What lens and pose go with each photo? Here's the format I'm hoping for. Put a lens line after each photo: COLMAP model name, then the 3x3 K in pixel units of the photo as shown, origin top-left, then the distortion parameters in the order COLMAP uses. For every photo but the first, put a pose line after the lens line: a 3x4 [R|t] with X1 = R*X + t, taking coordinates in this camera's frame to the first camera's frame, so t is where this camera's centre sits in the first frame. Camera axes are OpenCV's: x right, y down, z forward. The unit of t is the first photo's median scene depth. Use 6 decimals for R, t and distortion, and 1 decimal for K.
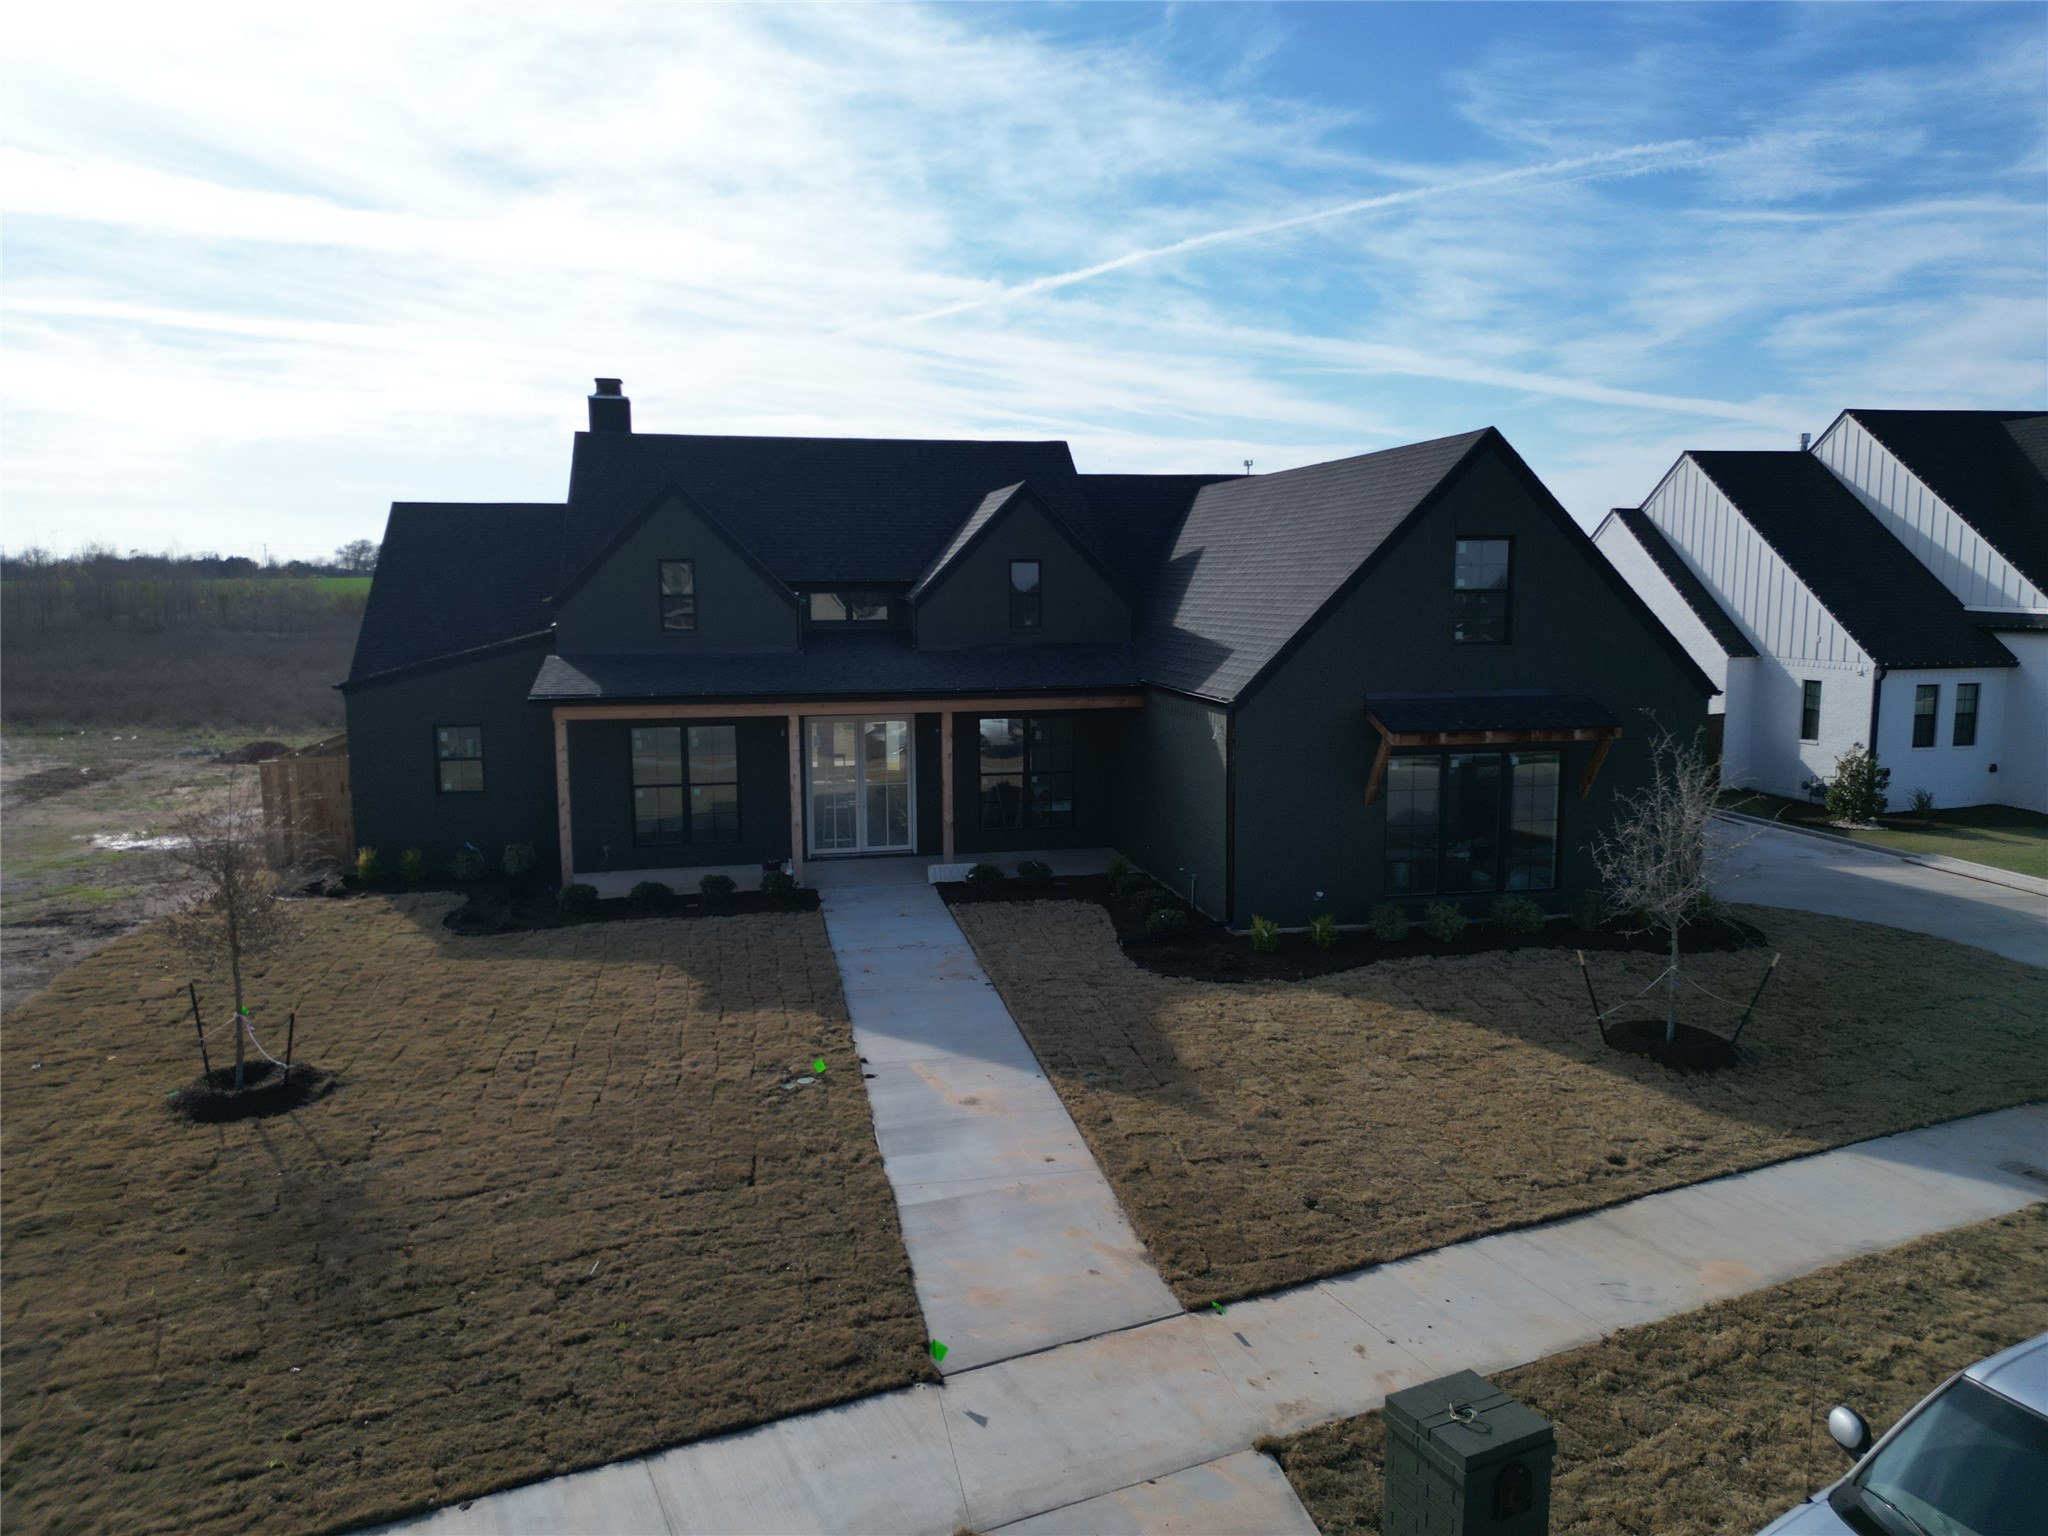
lens RADIAL K [[1418.2, 0, 1016.2], [0, 1418.2, 774.7], [0, 0, 1]] dist [0.053226, -0.047437]
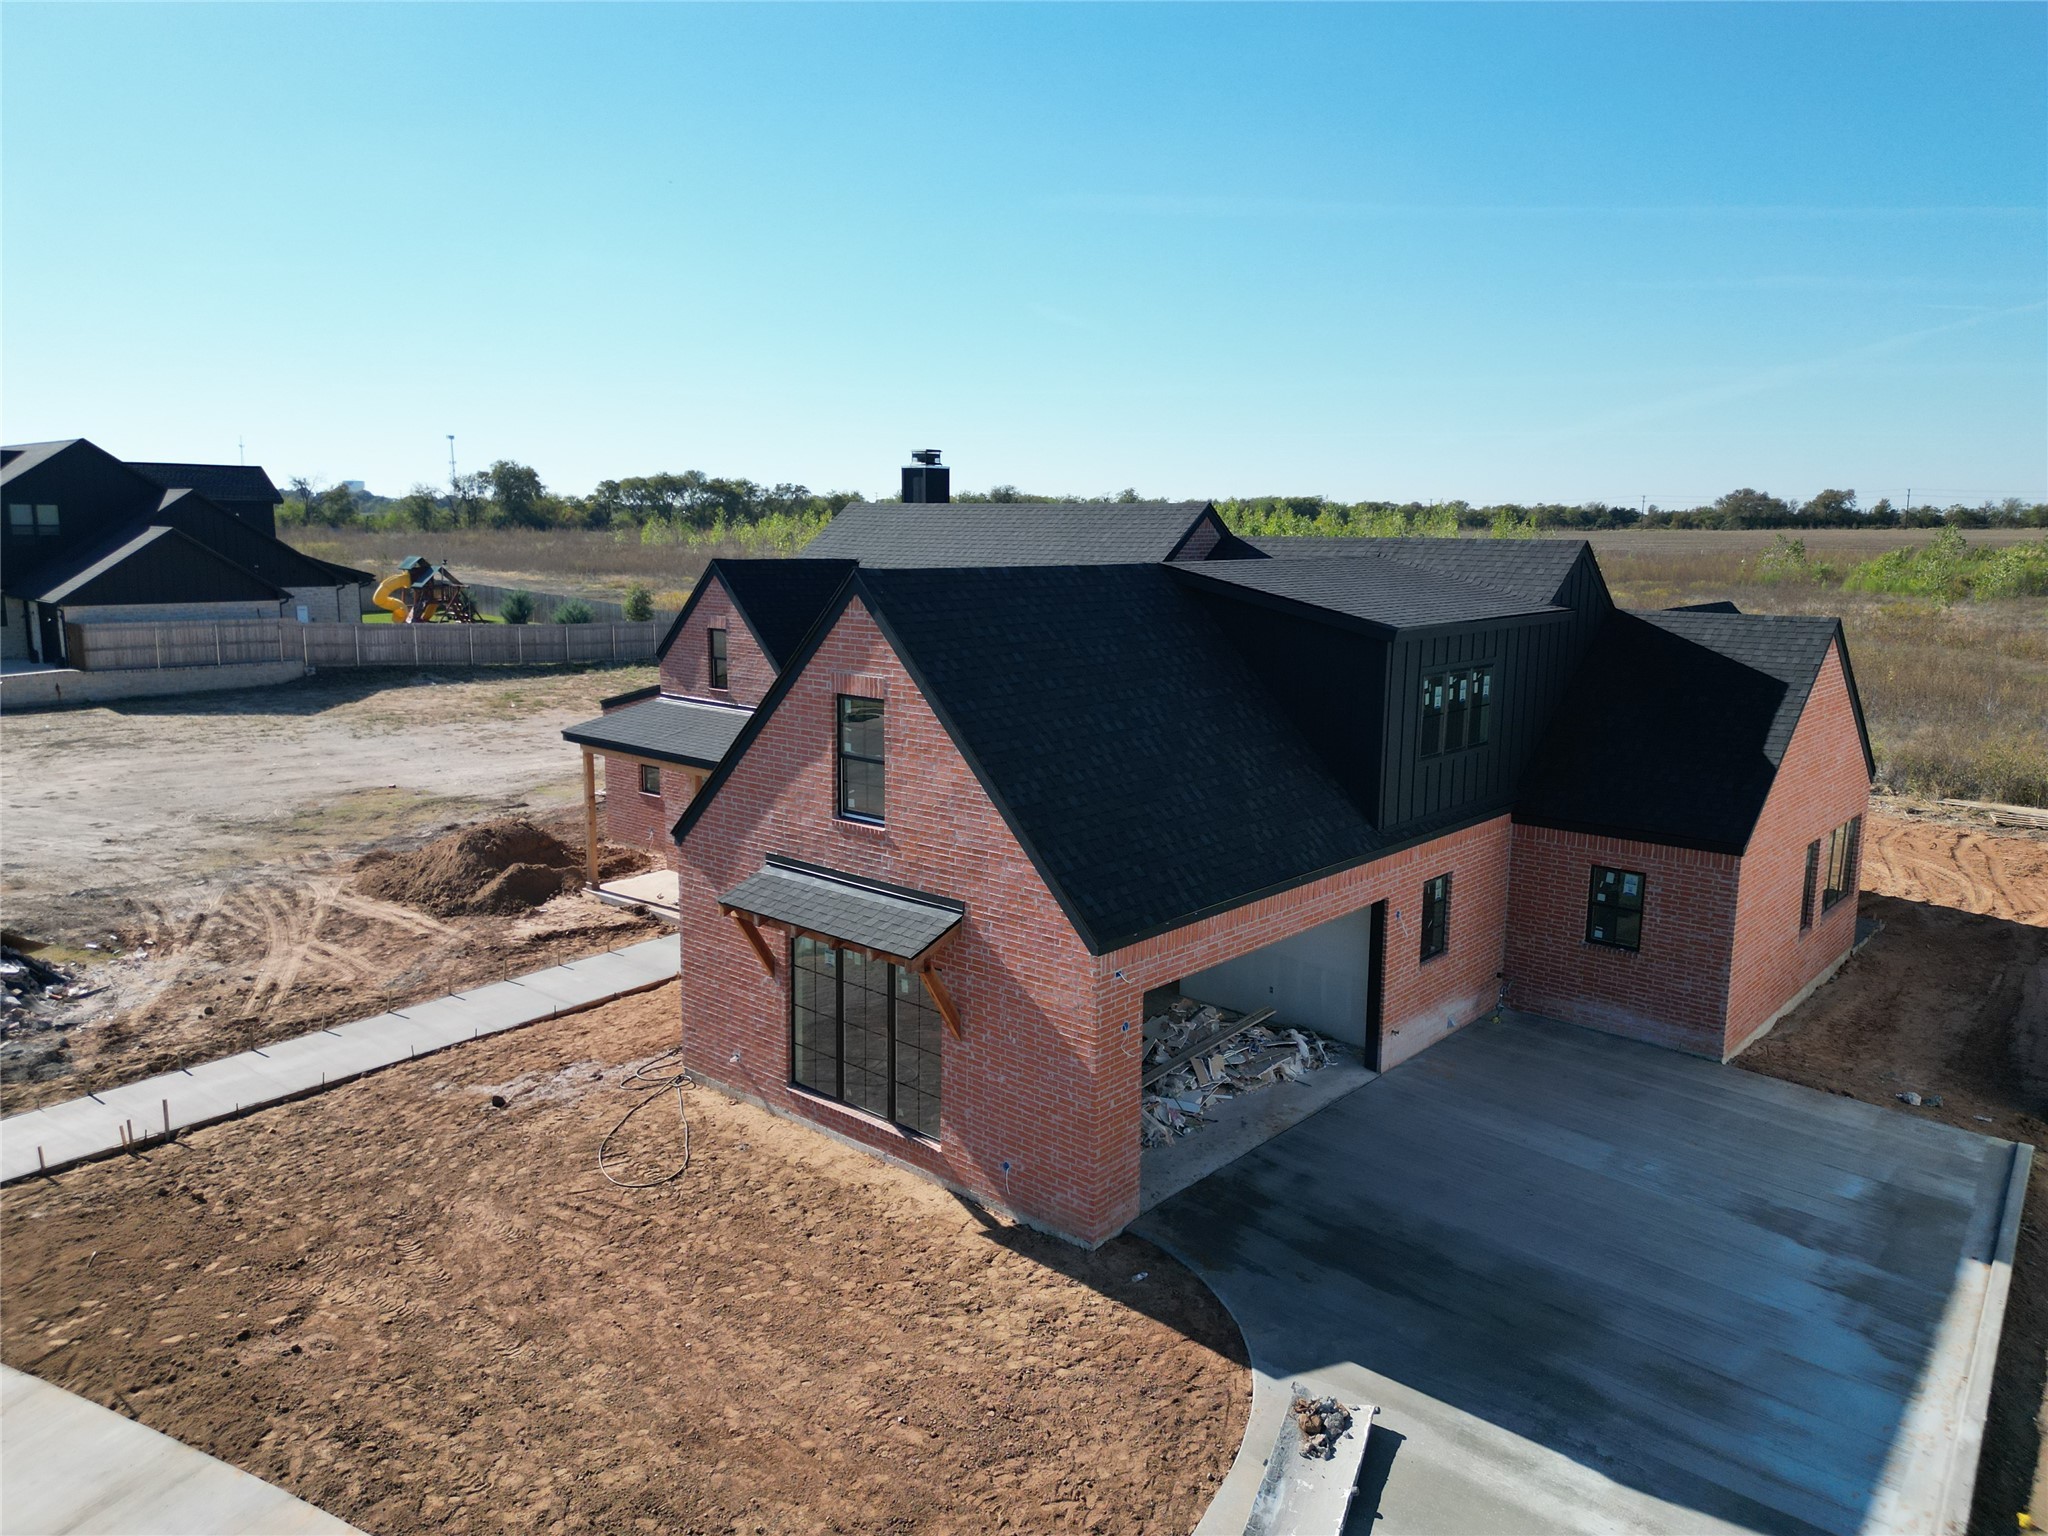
lens RADIAL K [[1418.2, 0, 1029.6], [0, 1418.2, 749.5], [0, 0, 1]] dist [0.053226, -0.047437]
pose [[0.607125, 0.137918, -0.782546, 0.924272], [-0.121724, 0.989341, 0.079927, -0.190499], [0.785228, 0.046729, 0.617441, 0.500914]]
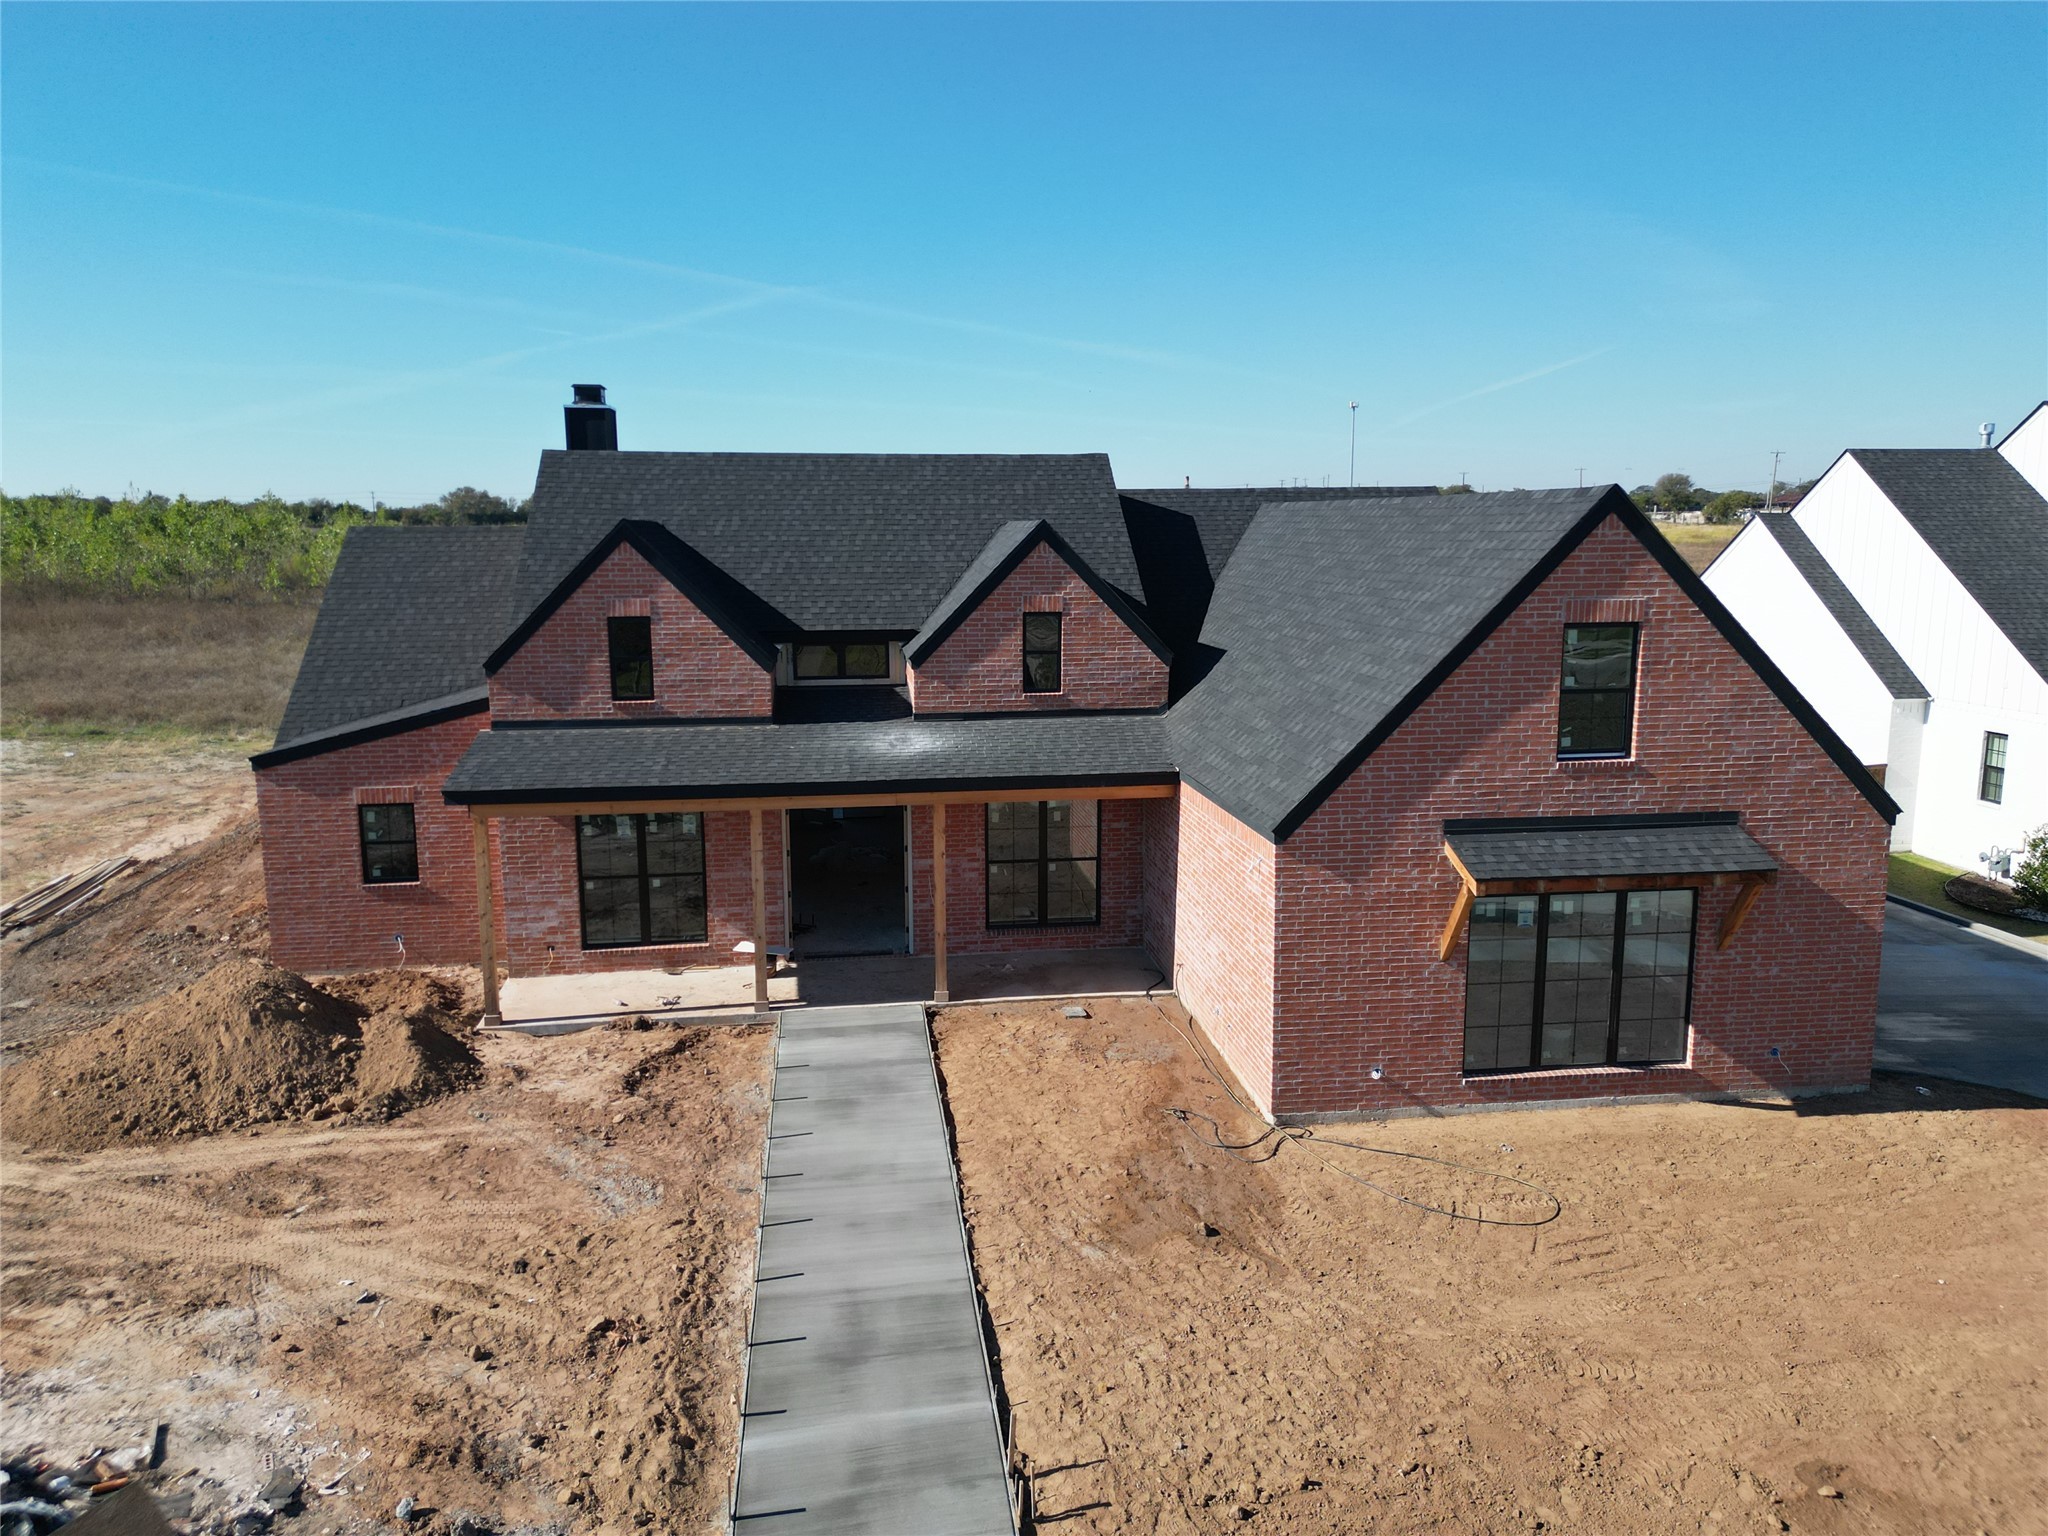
lens RADIAL K [[1418.2, 0, 1011.2], [0, 1418.2, 773.0], [0, 0, 1]] dist [0.053226, -0.047437]
pose [[0.997544, 0.013179, -0.068797, 0.053082], [-0.010621, 0.999243, 0.037413, -0.098449], [0.069238, -0.036590, 0.996929, 0.171048]]
